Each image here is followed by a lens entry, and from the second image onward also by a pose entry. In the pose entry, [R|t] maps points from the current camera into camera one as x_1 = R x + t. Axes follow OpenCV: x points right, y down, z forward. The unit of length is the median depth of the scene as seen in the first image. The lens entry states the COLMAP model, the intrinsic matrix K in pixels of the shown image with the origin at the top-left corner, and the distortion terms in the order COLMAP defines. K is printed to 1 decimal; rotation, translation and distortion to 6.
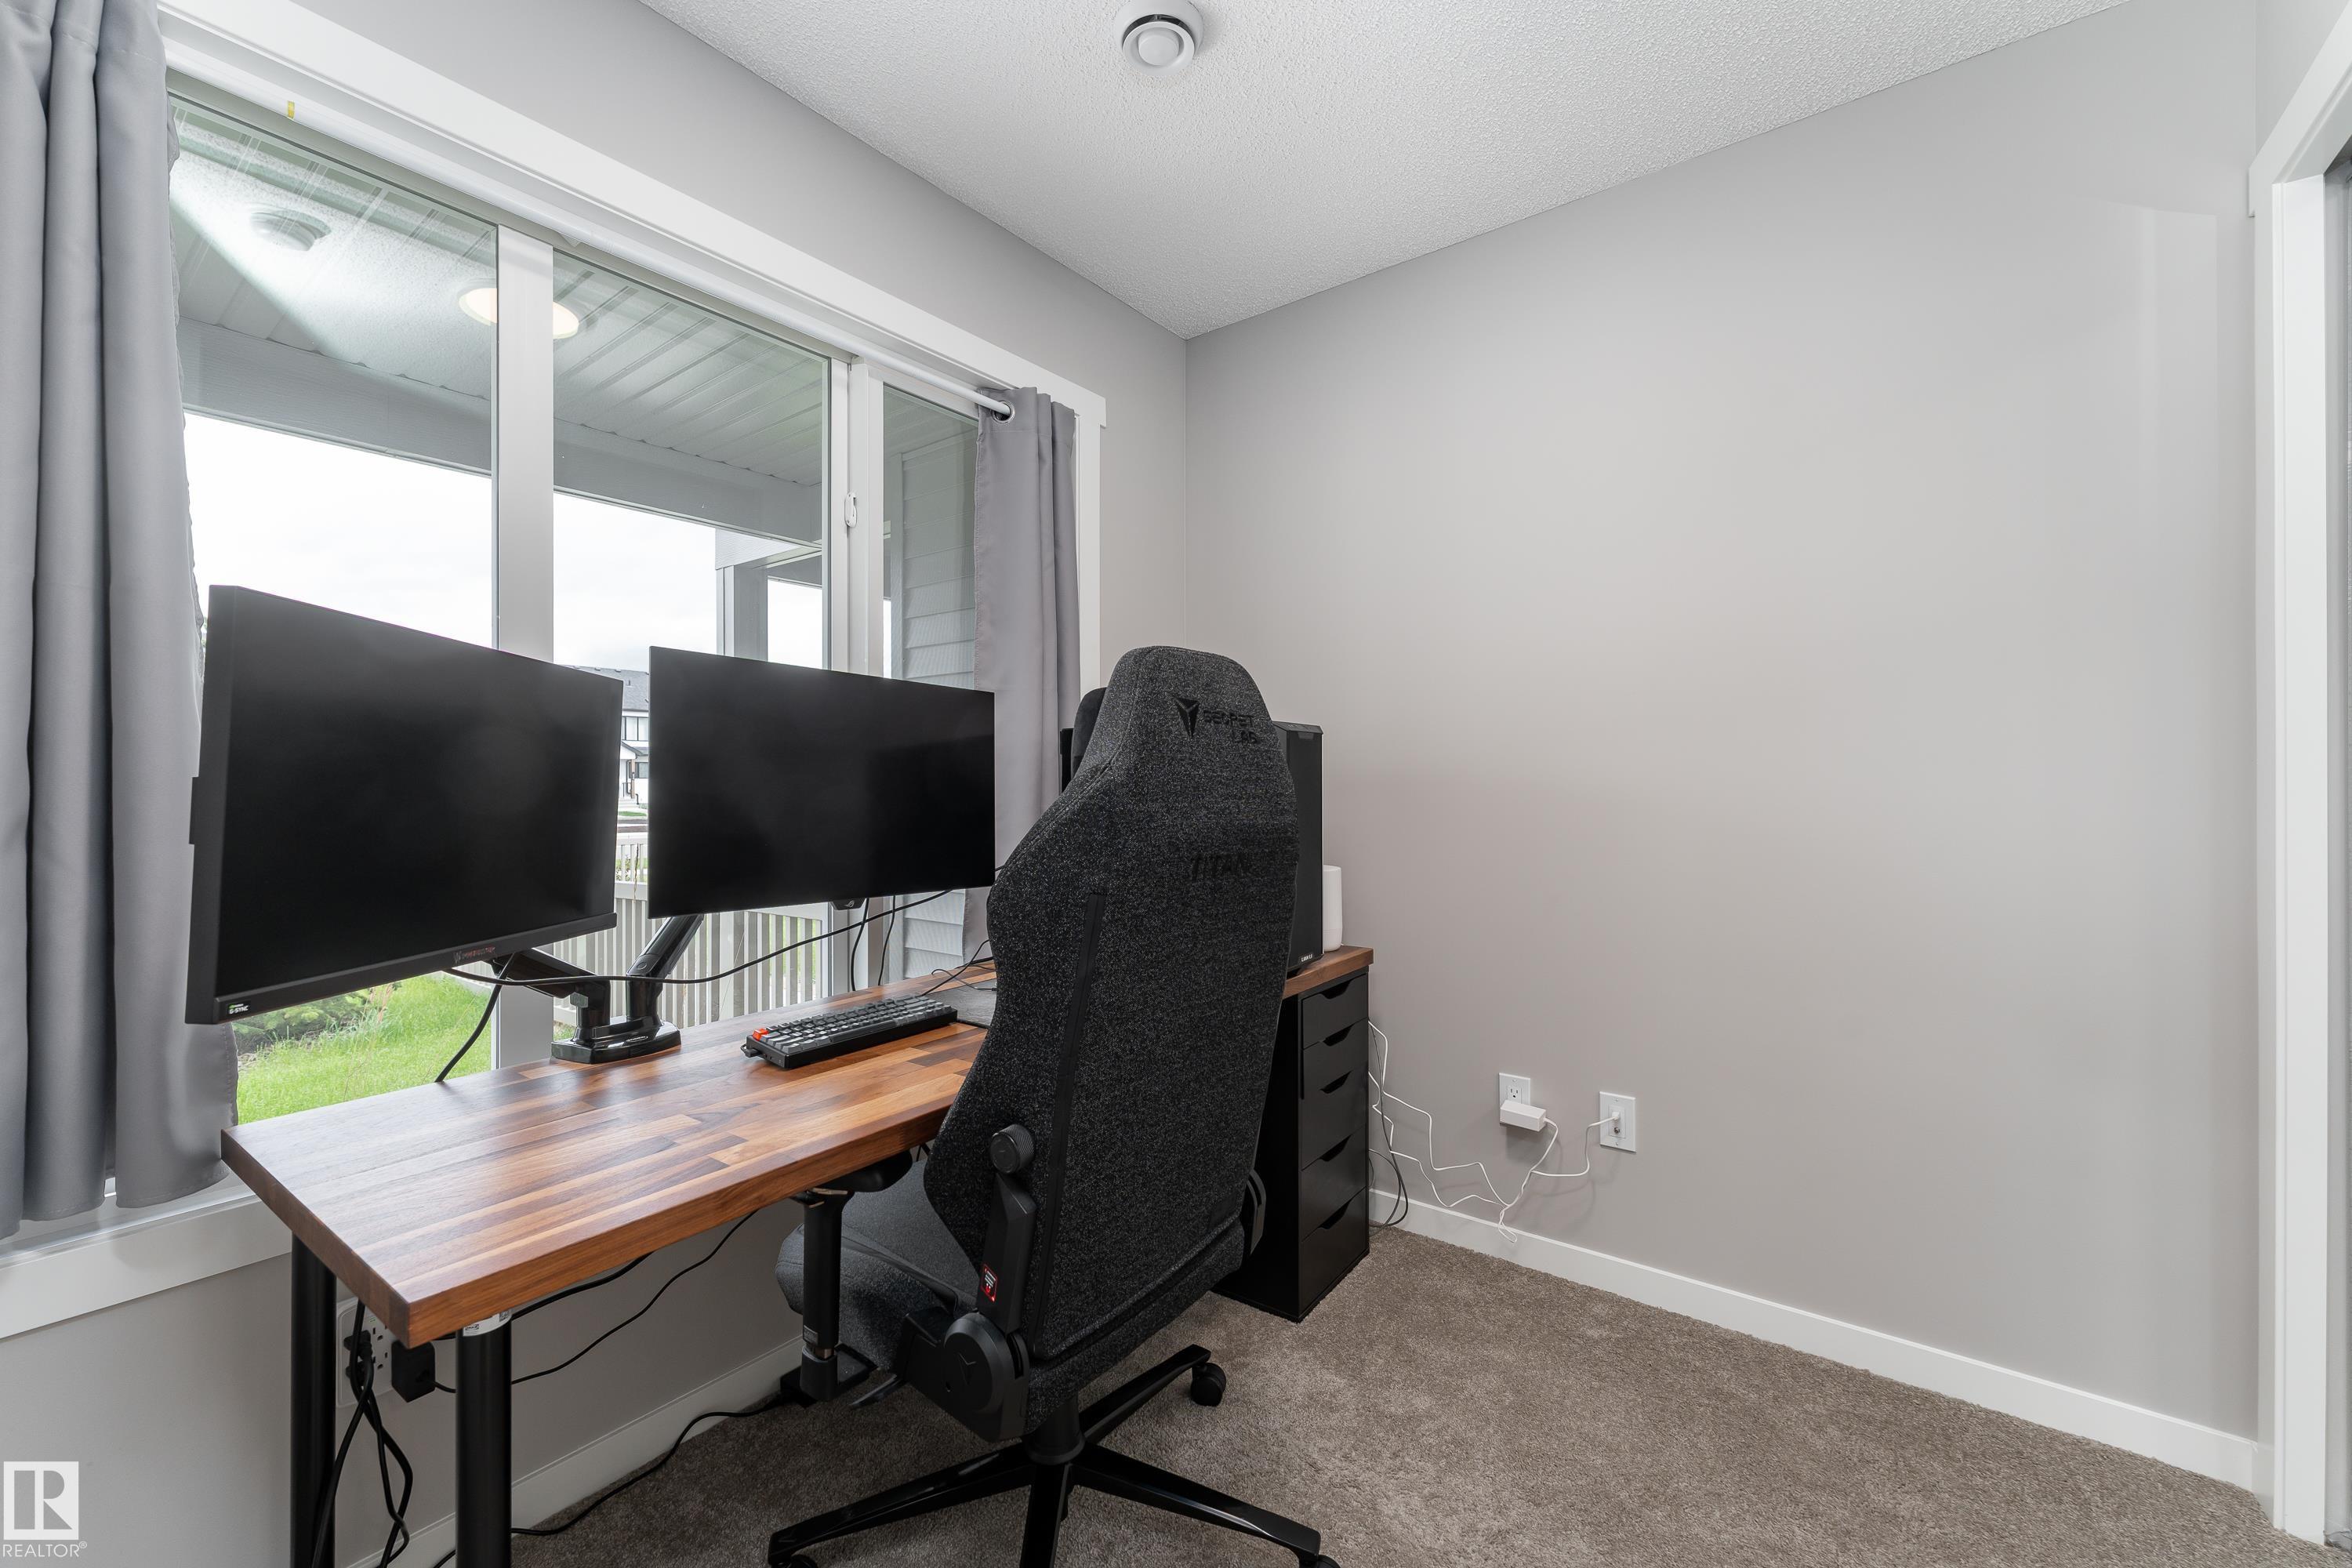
lens RADIAL K [[918.3, 0, 1180.1], [0, 918.3, 778.2], [0, 0, 1]] dist [0.000911, -0.000068]
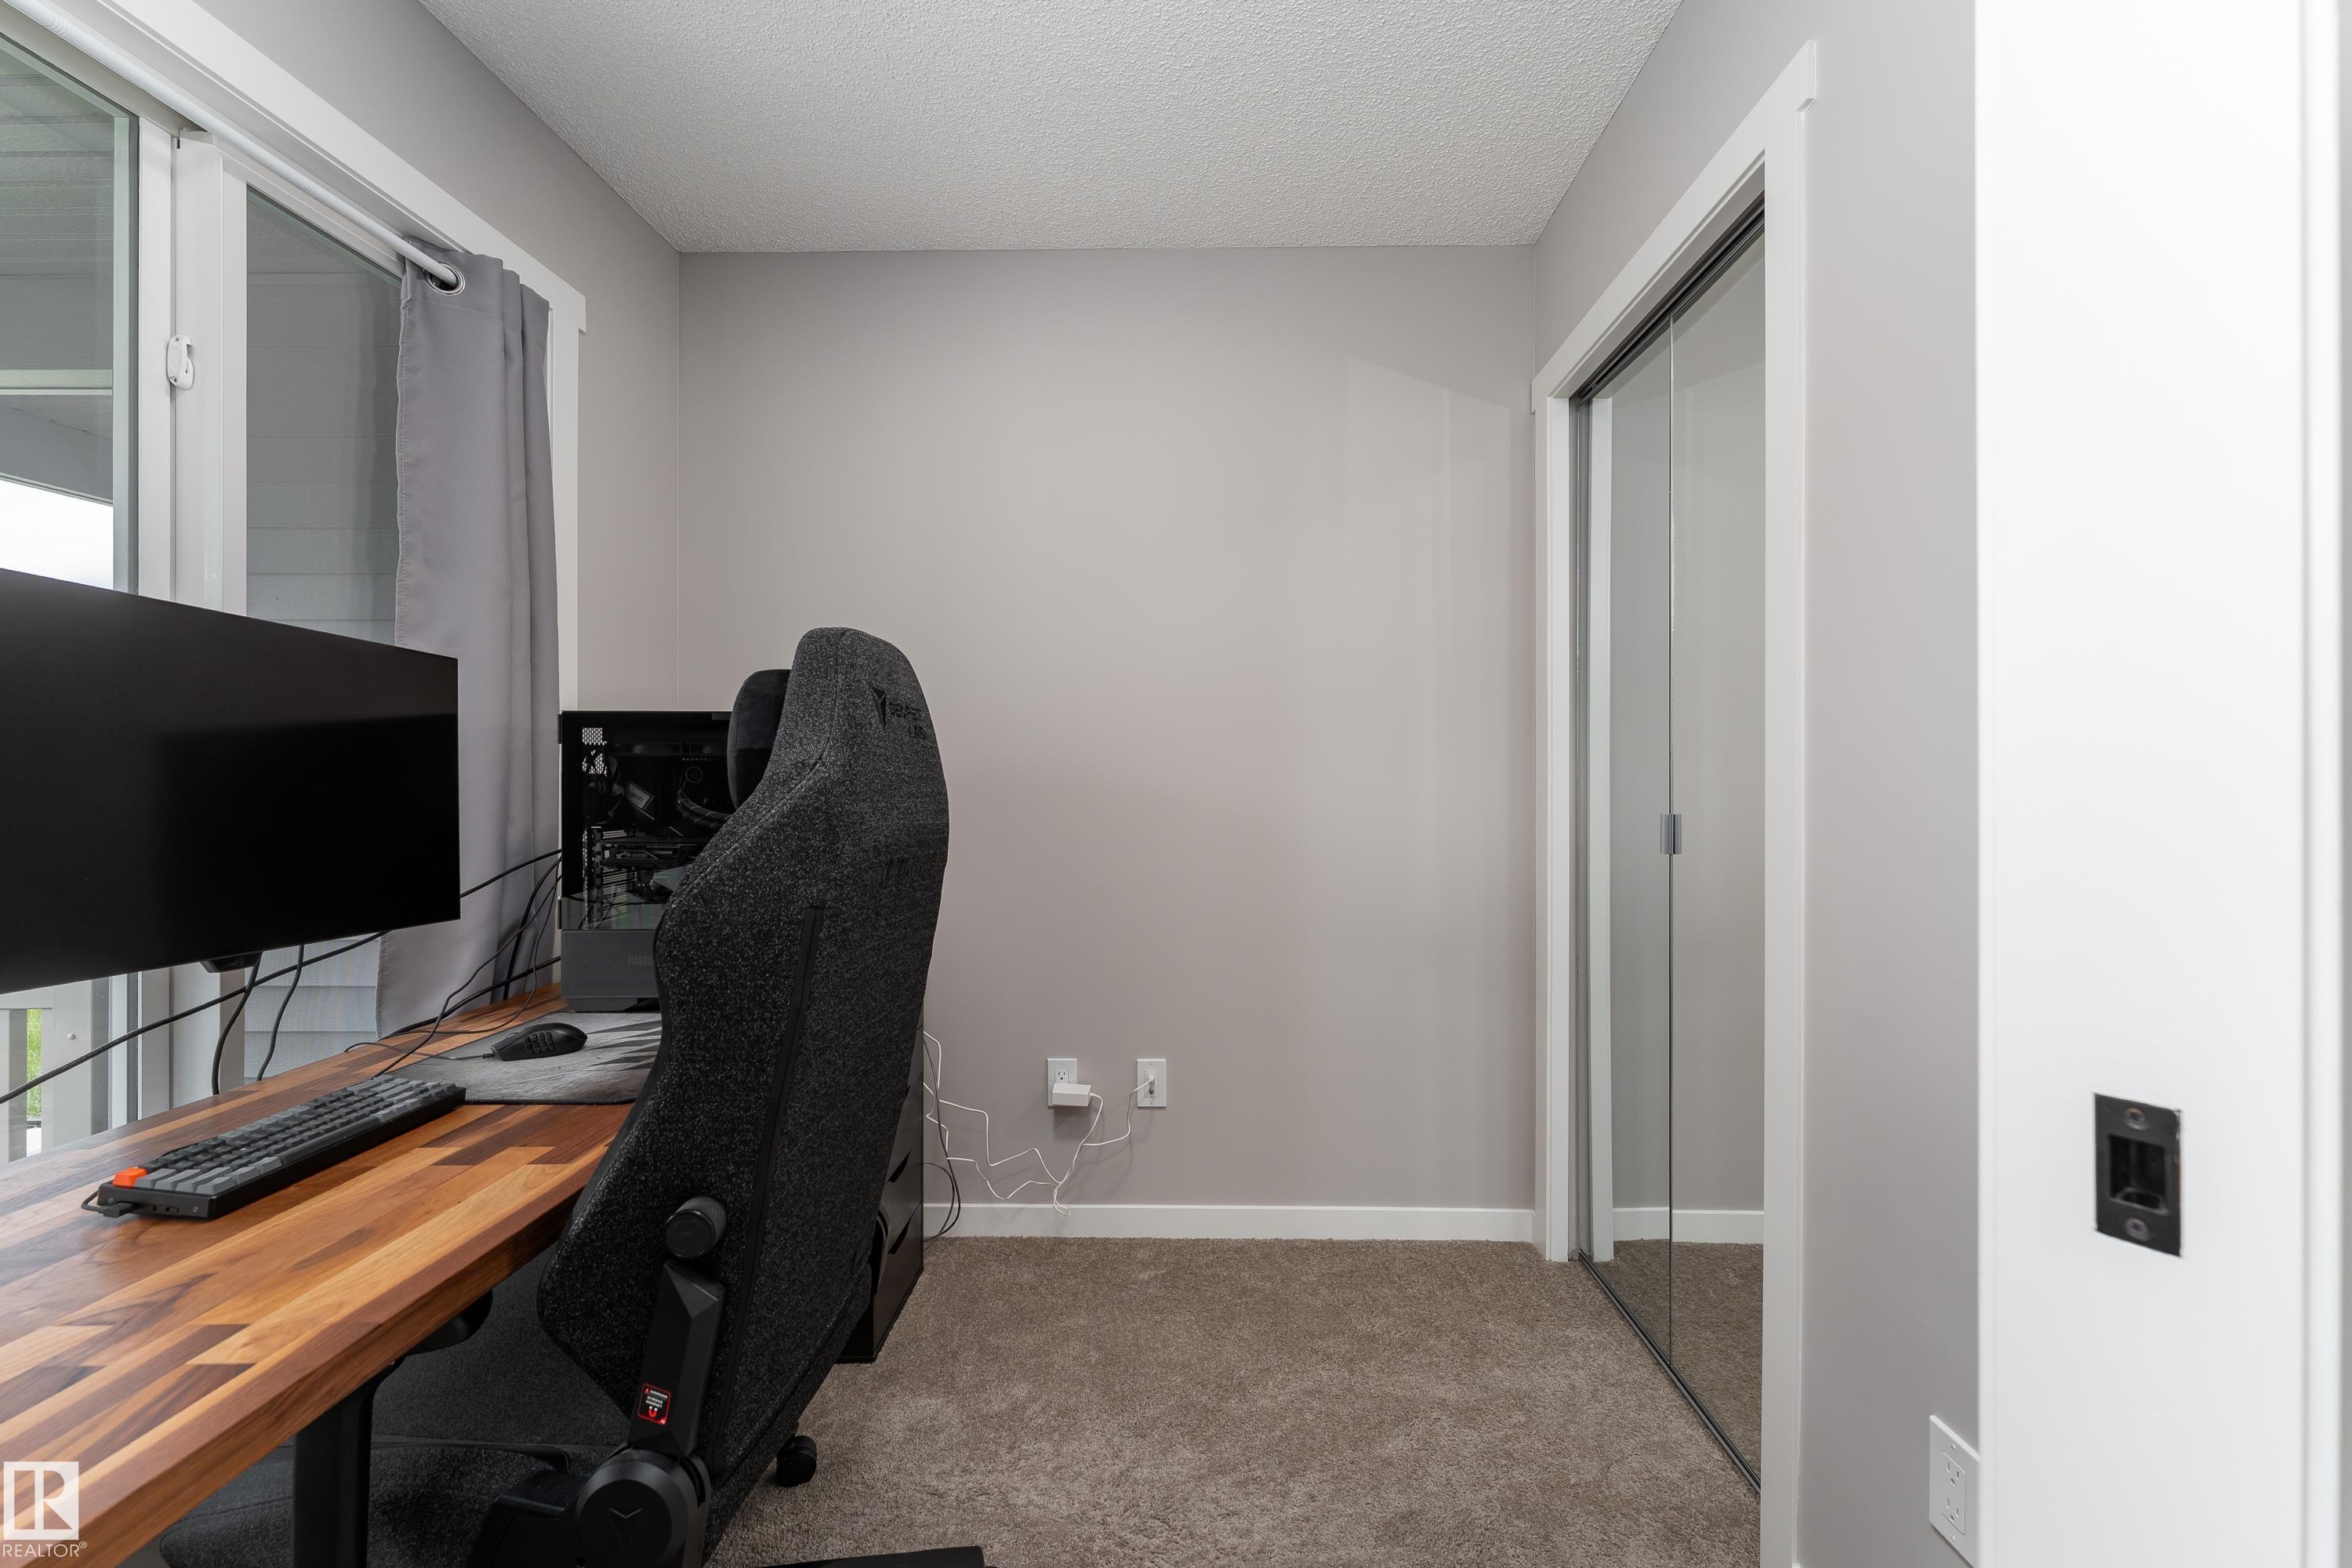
lens RADIAL K [[955.4, 0, 1190.0], [0, 955.4, 774.7], [0, 0, 1]] dist [0.001168, 0.000040]
pose [[0.811250, 0.005326, 0.584675, -0.201302], [-0.004620, 0.999986, -0.002698, 0.000194], [-0.584681, -0.000513, 0.811263, 0.032014]]
